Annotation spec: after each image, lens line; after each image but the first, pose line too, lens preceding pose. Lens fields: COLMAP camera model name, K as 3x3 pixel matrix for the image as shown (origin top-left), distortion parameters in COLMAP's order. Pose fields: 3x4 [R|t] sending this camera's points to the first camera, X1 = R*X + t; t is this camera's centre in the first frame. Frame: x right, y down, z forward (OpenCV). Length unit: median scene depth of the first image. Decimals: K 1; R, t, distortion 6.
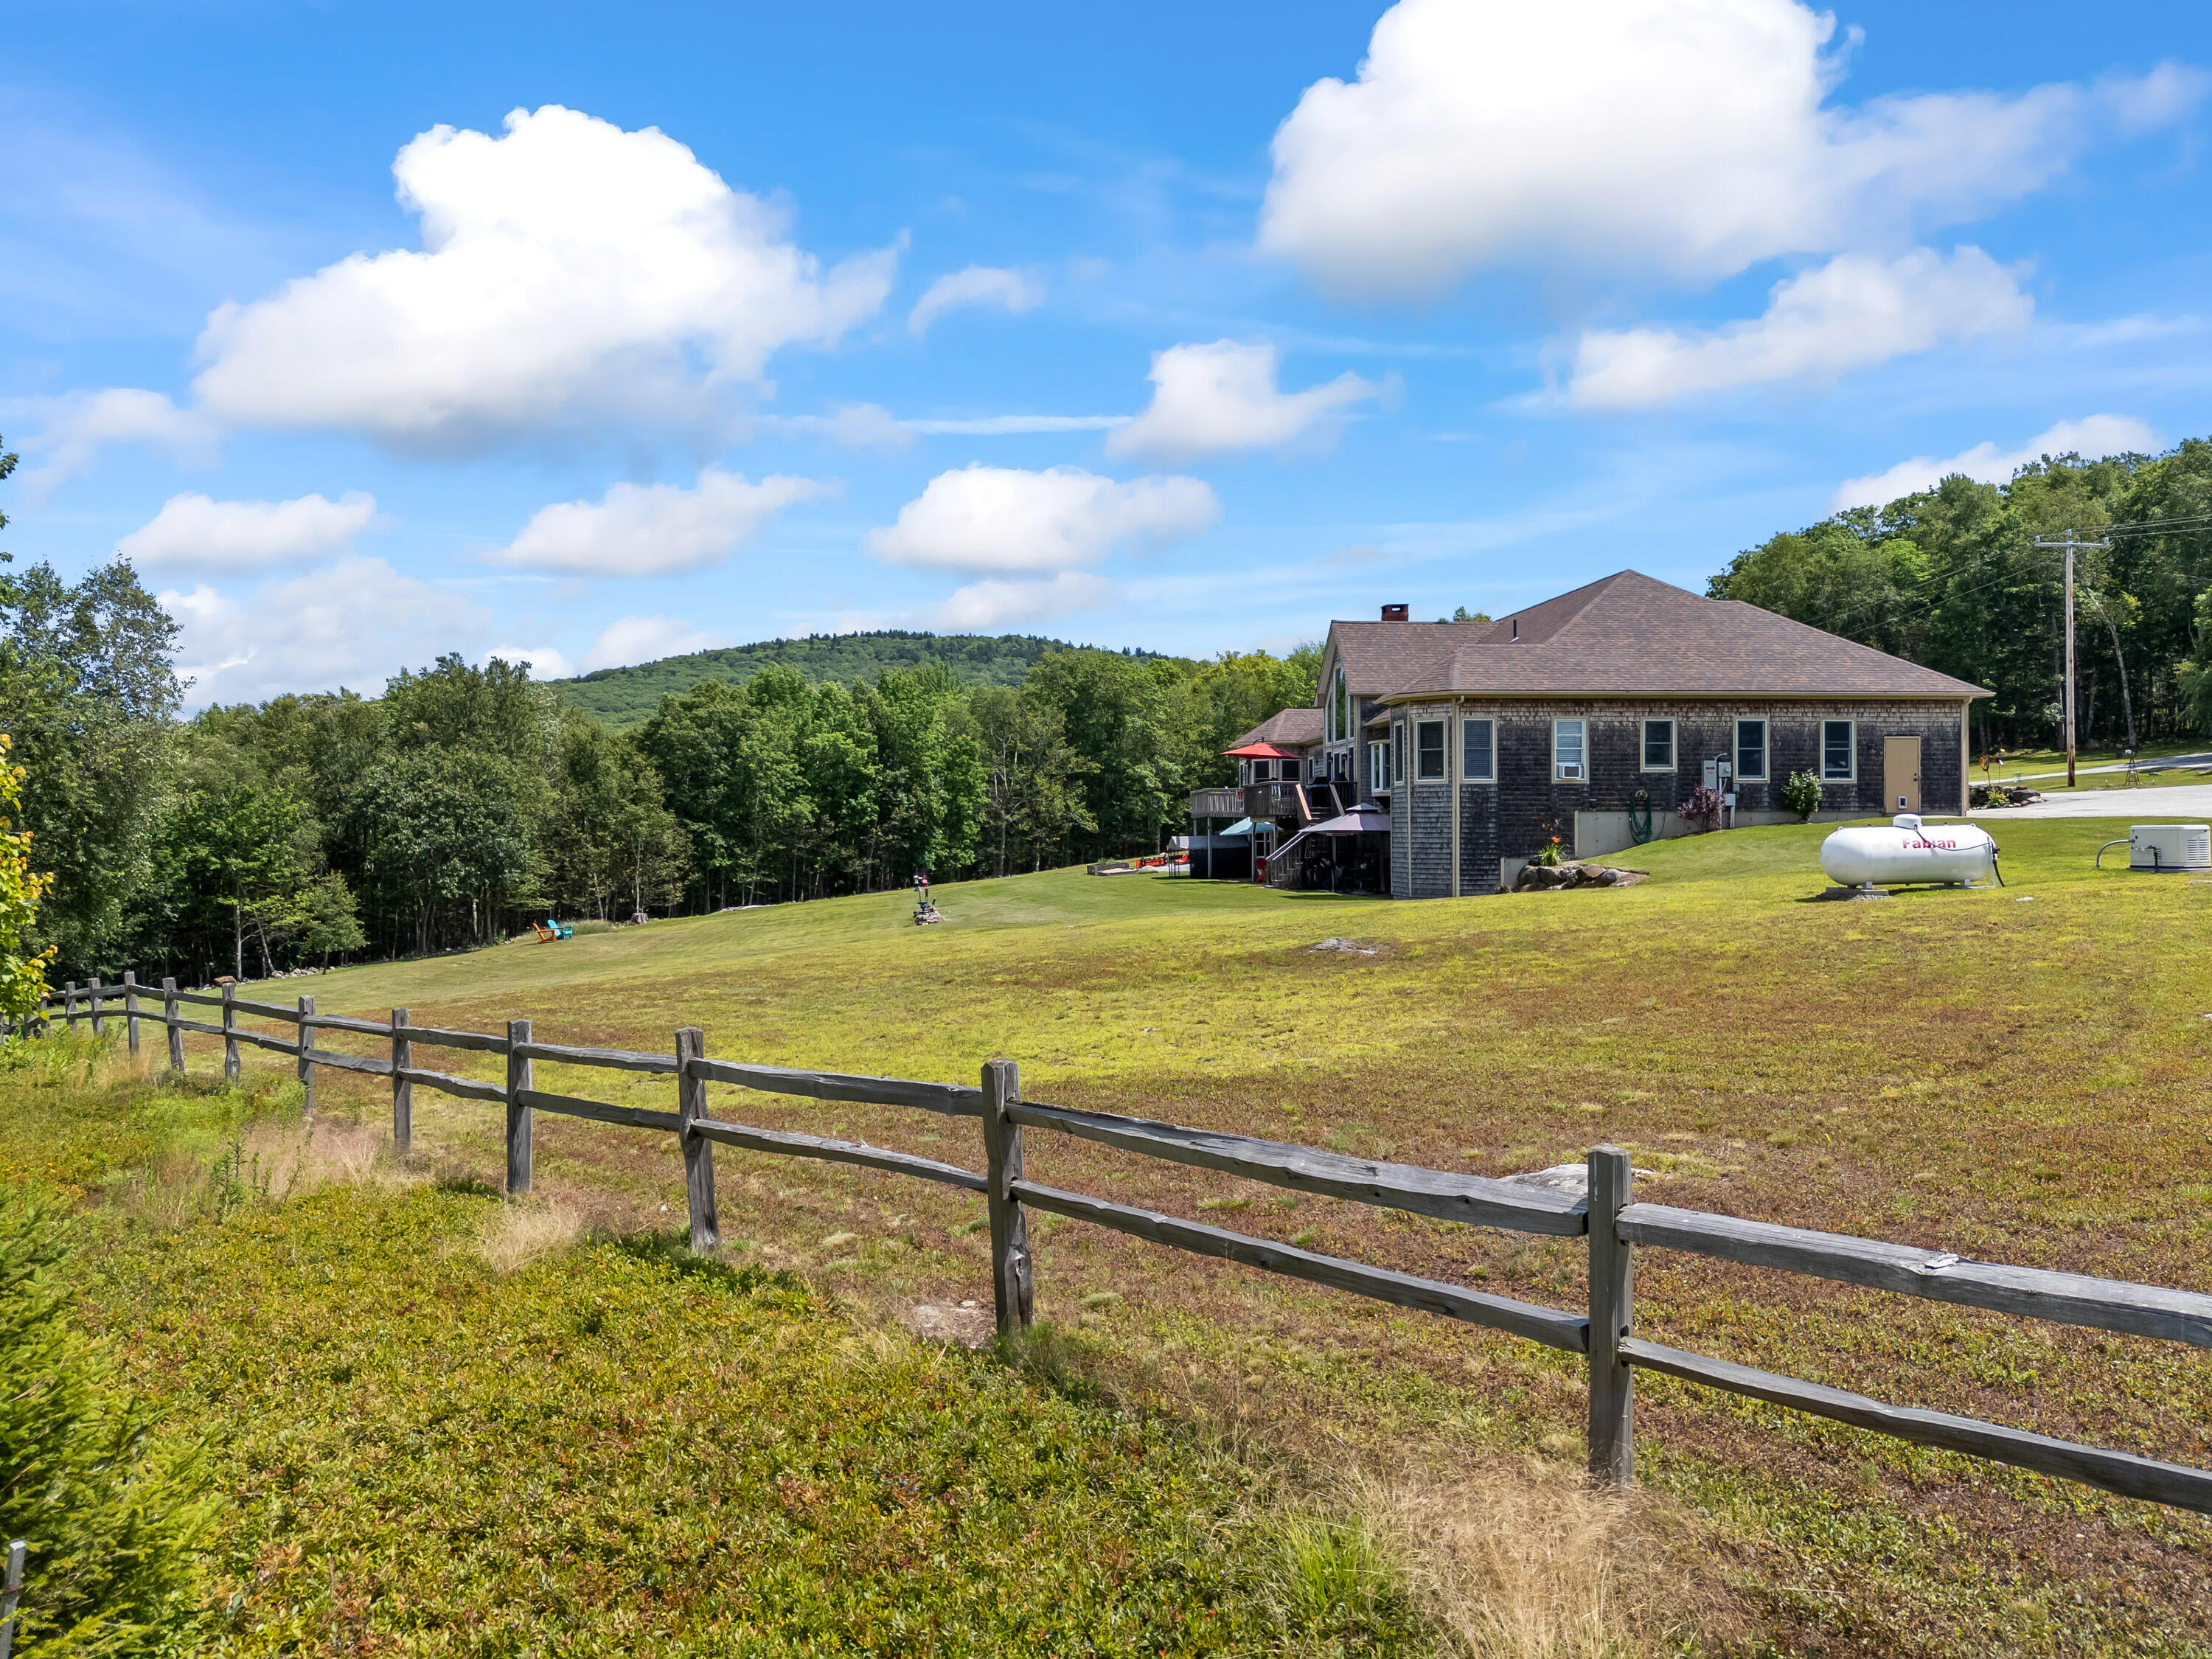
lens RADIAL K [[1614.1, 0, 1094.4], [0, 1614.1, 827.6], [0, 0, 1]] dist [0.076490, -0.066477]
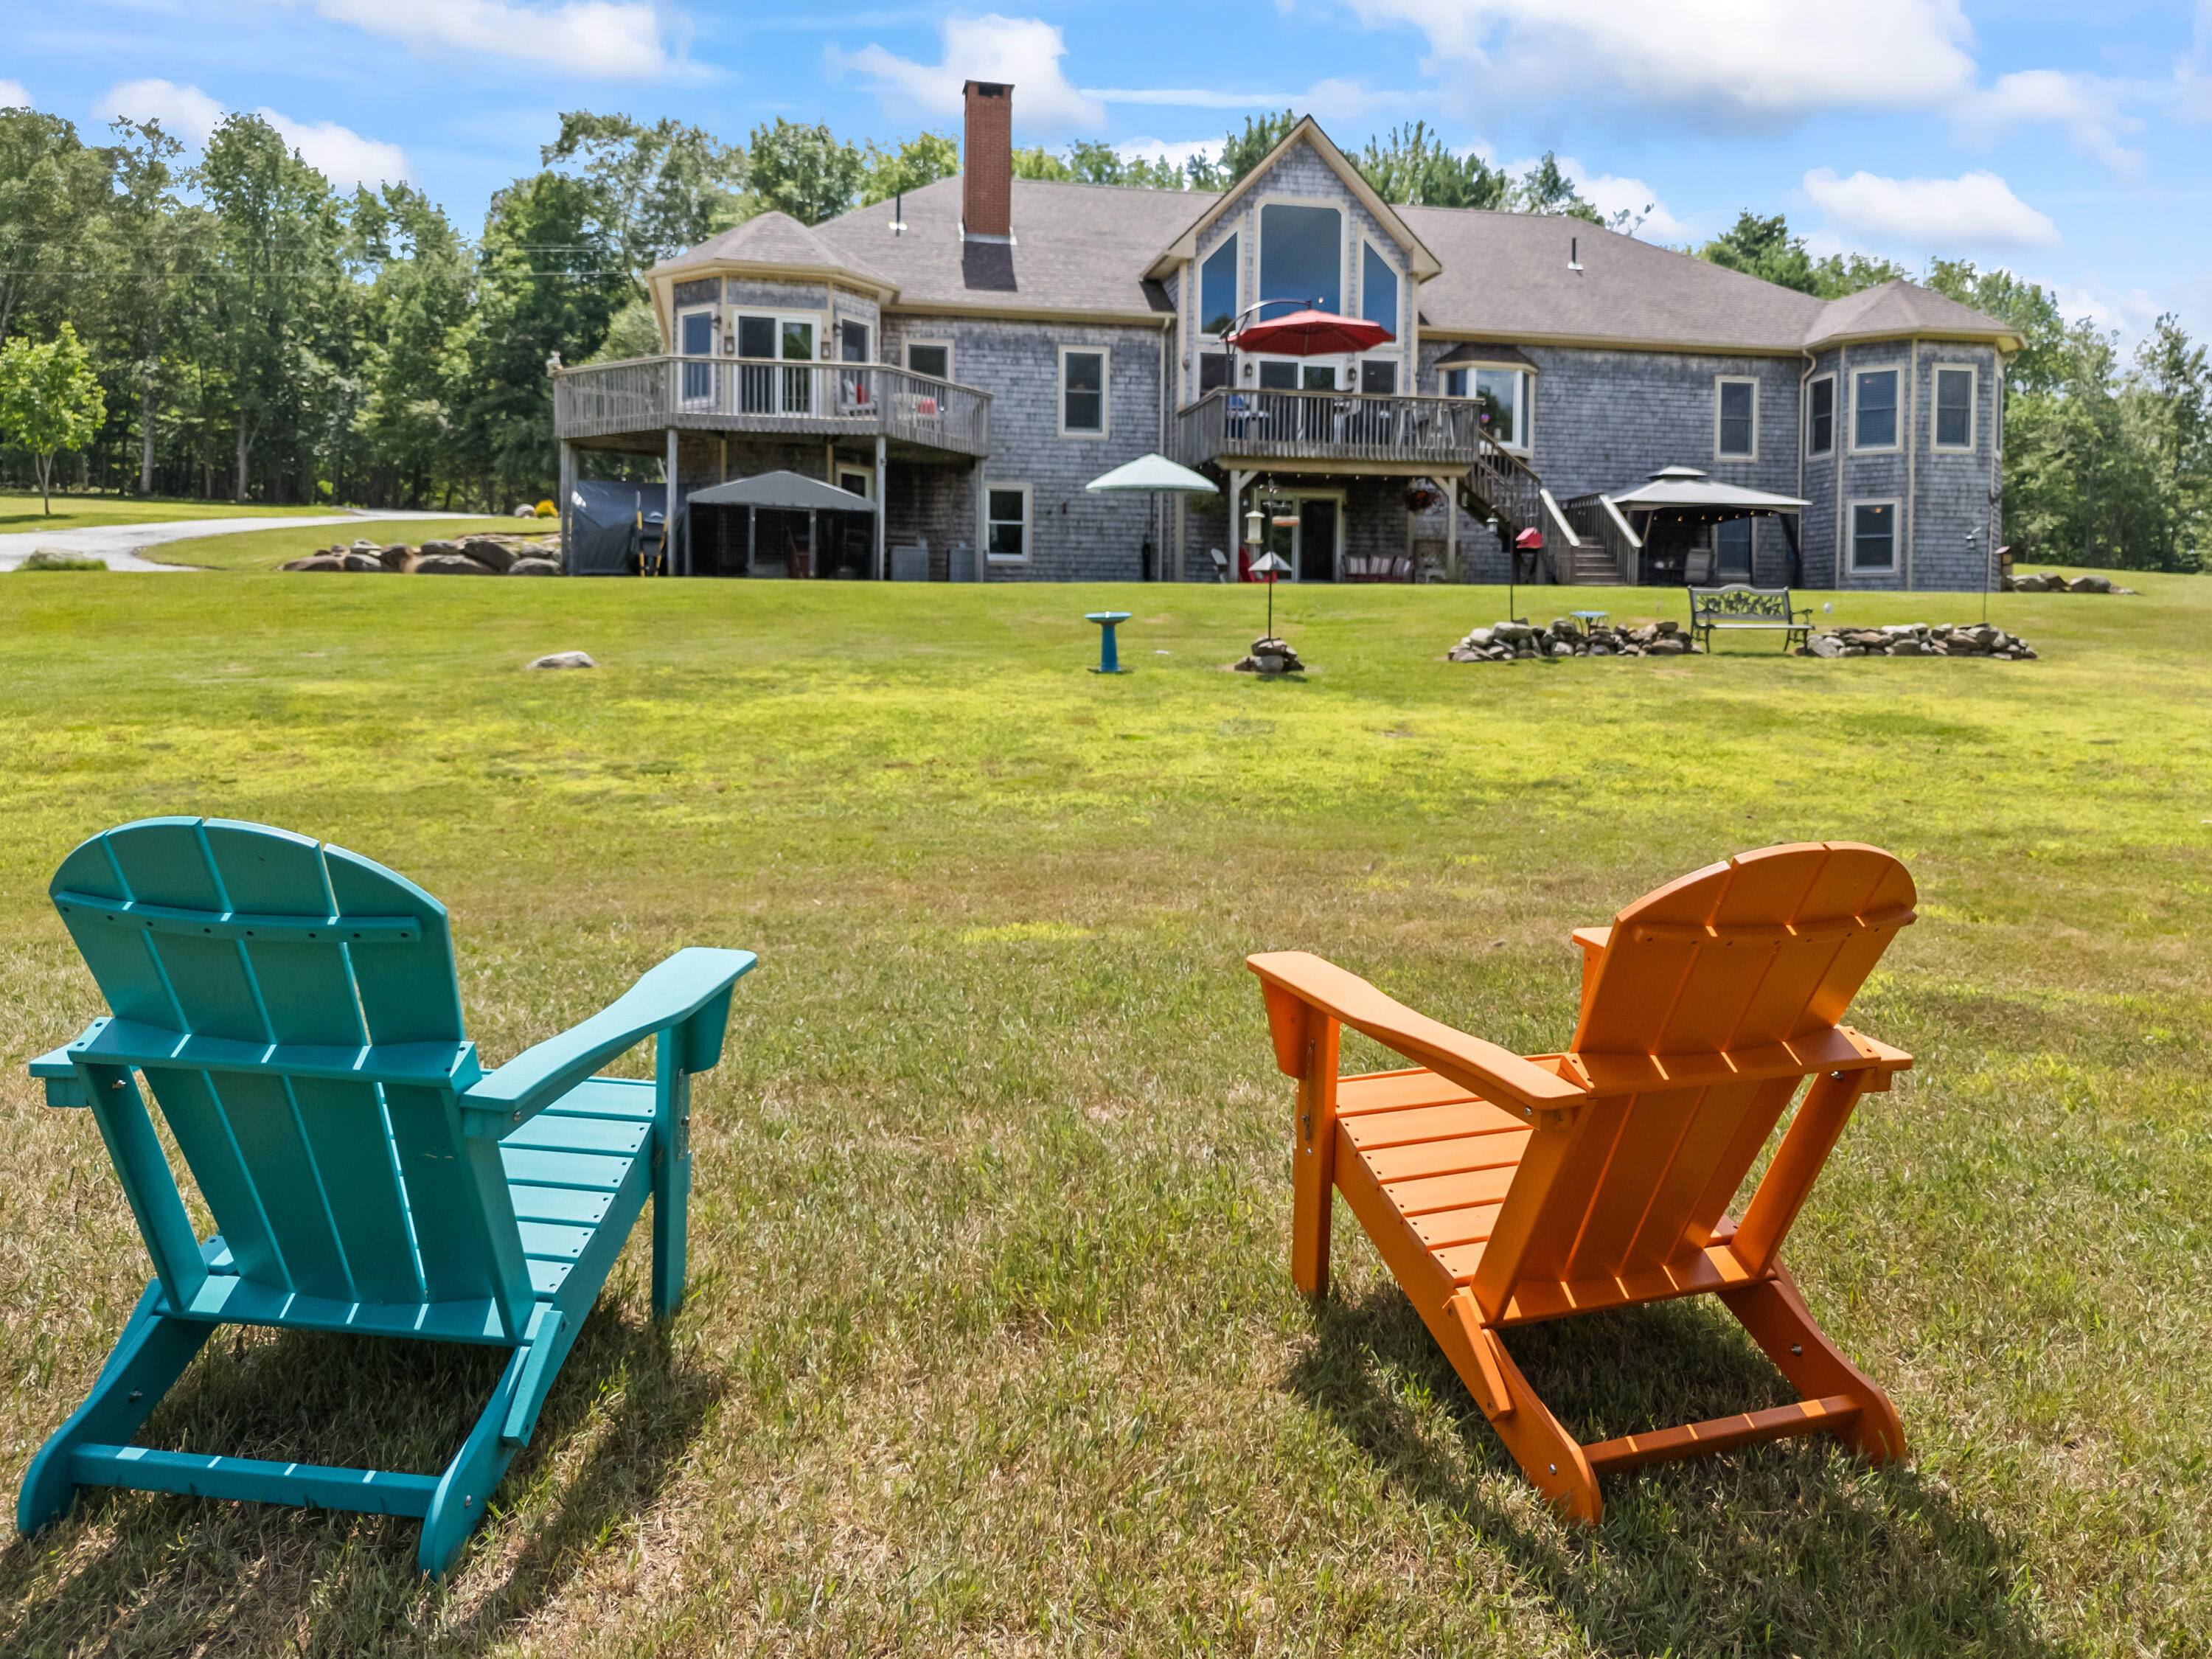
lens RADIAL K [[1681.7, 0, 1088.4], [0, 1681.7, 700.0], [0, 0, 1]] dist [0.048895, -0.052059]
pose [[-0.105051, -0.017155, 0.994319, -0.186000], [-0.011894, 0.999801, 0.015993, 0.027117], [-0.994396, -0.010146, -0.105234, 0.511281]]
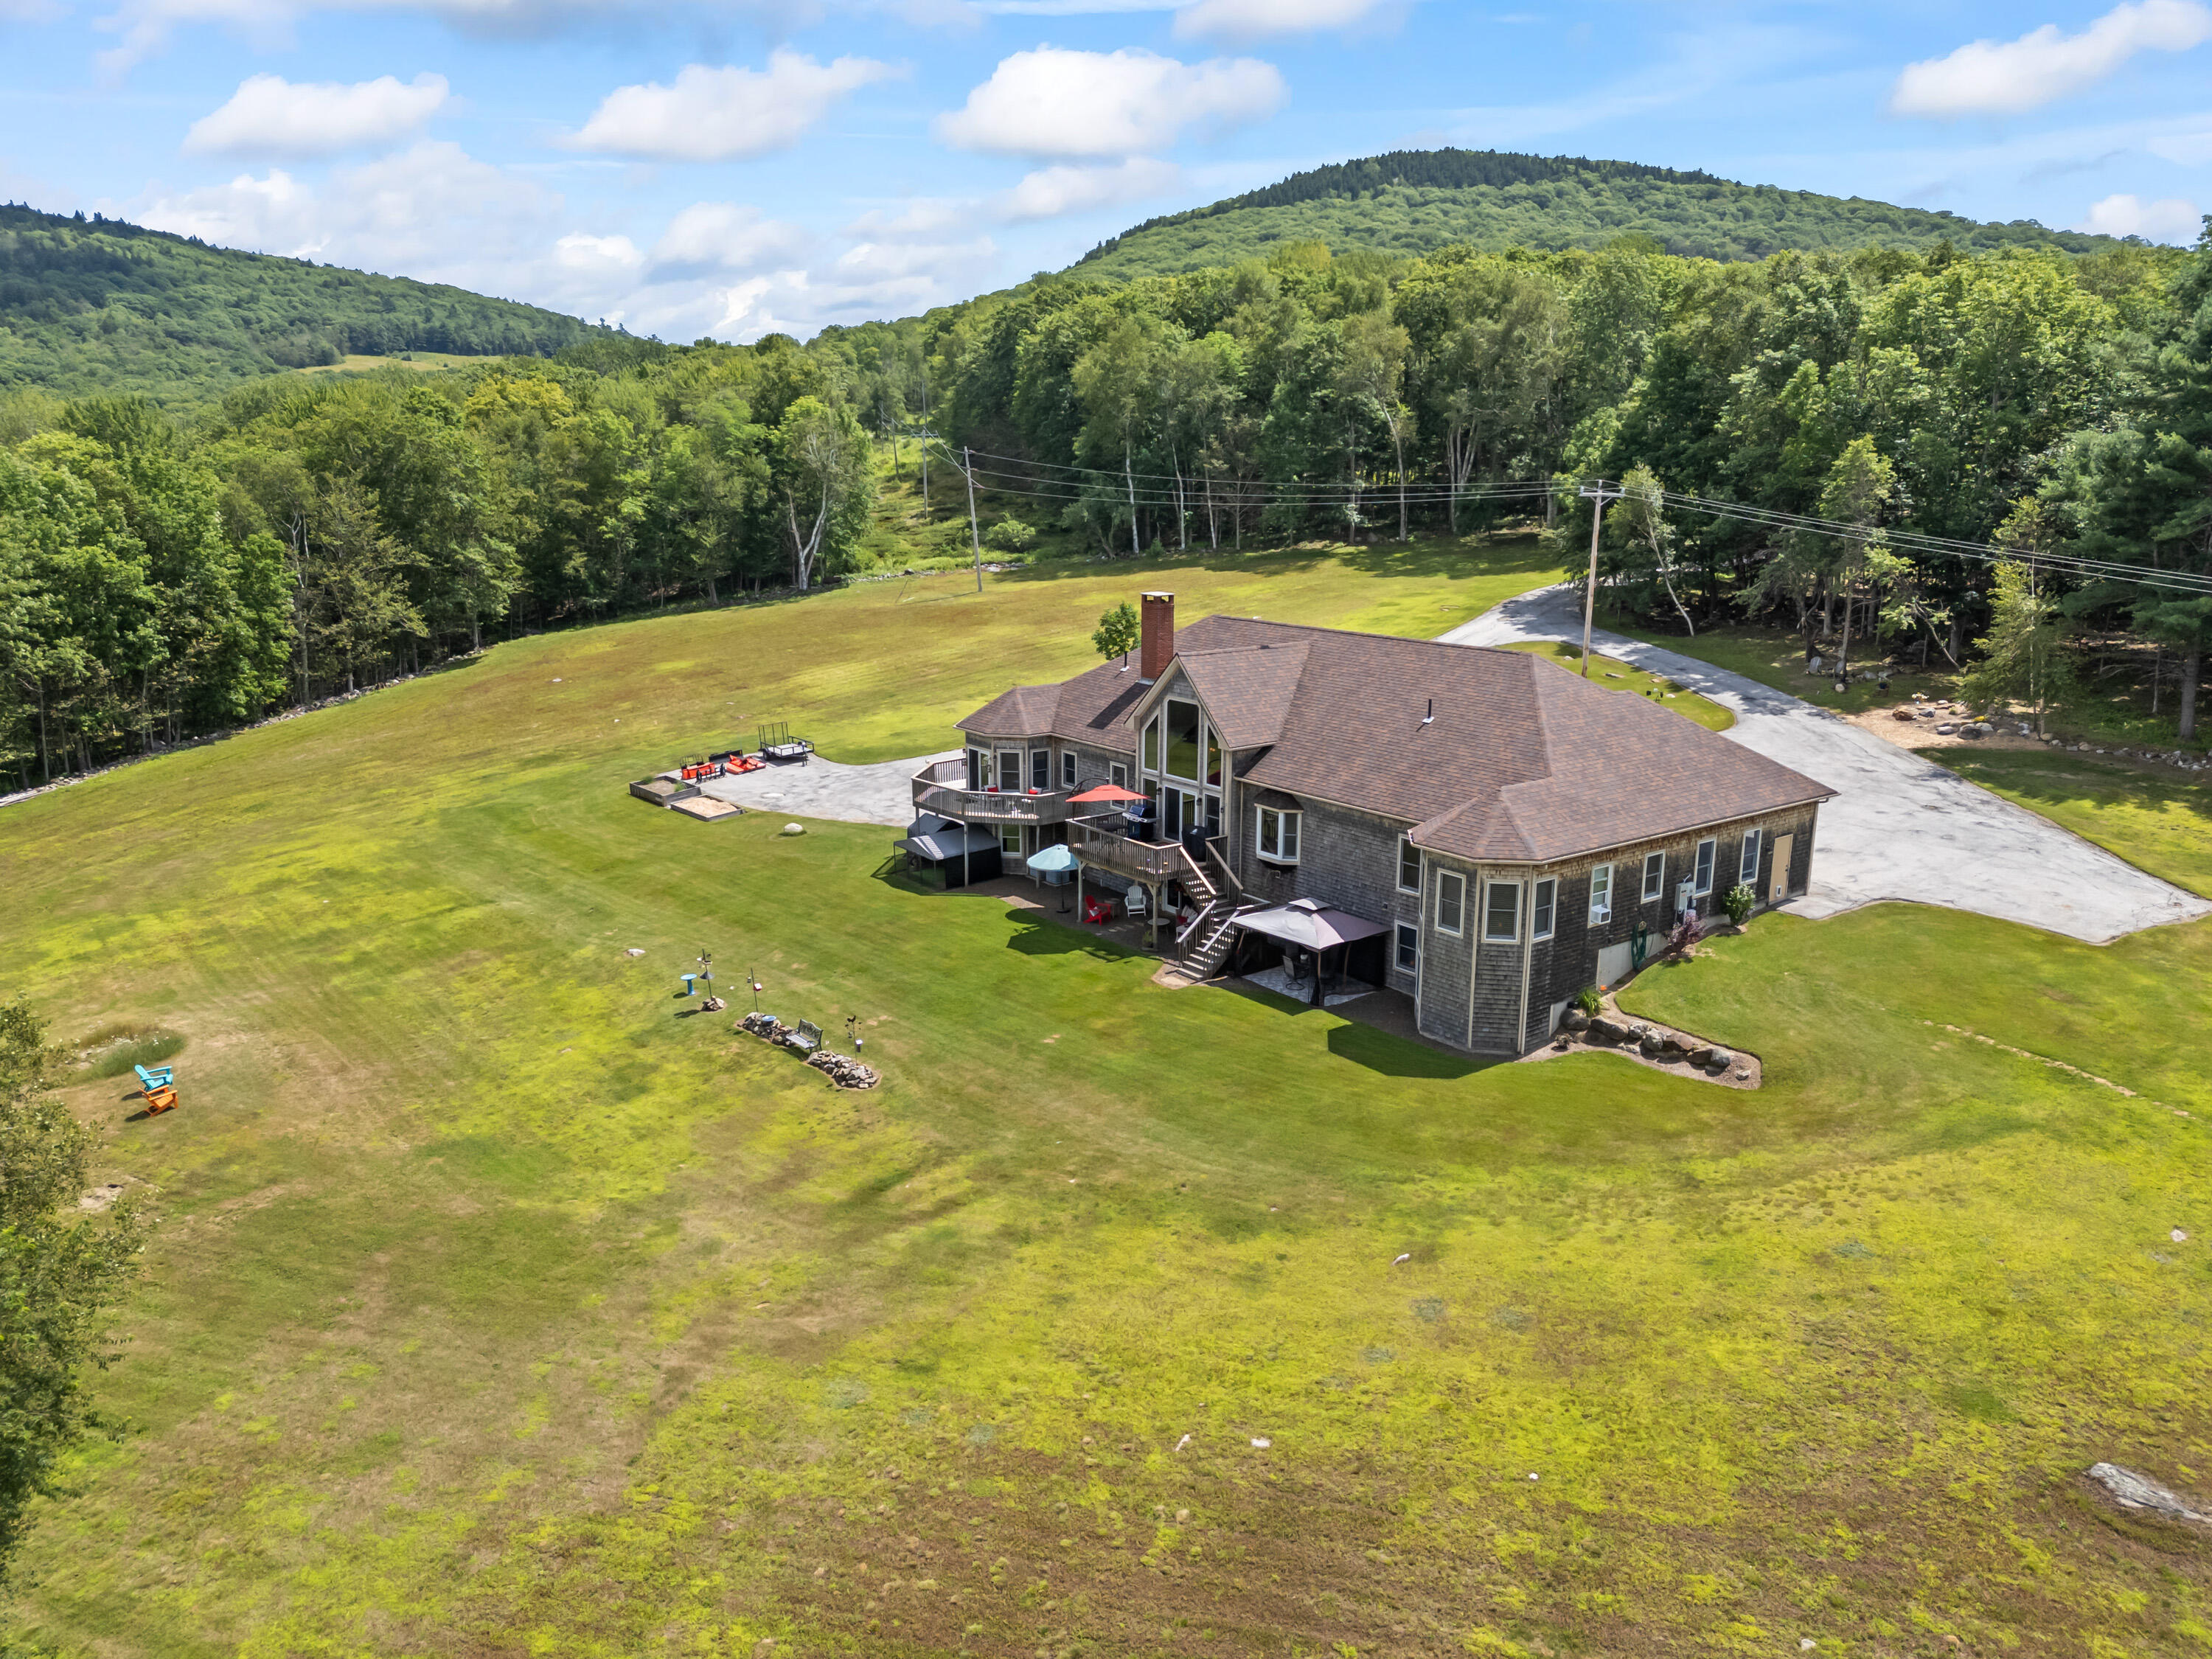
lens RADIAL K [[1614.1, 0, 1094.4], [0, 1614.1, 827.6], [0, 0, 1]] dist [0.076490, -0.066477]
pose [[0.845797, -0.116577, 0.520613, -0.176934], [-0.008828, 0.972643, 0.232138, -0.111310], [-0.533433, -0.200938, 0.821629, 0.107944]]
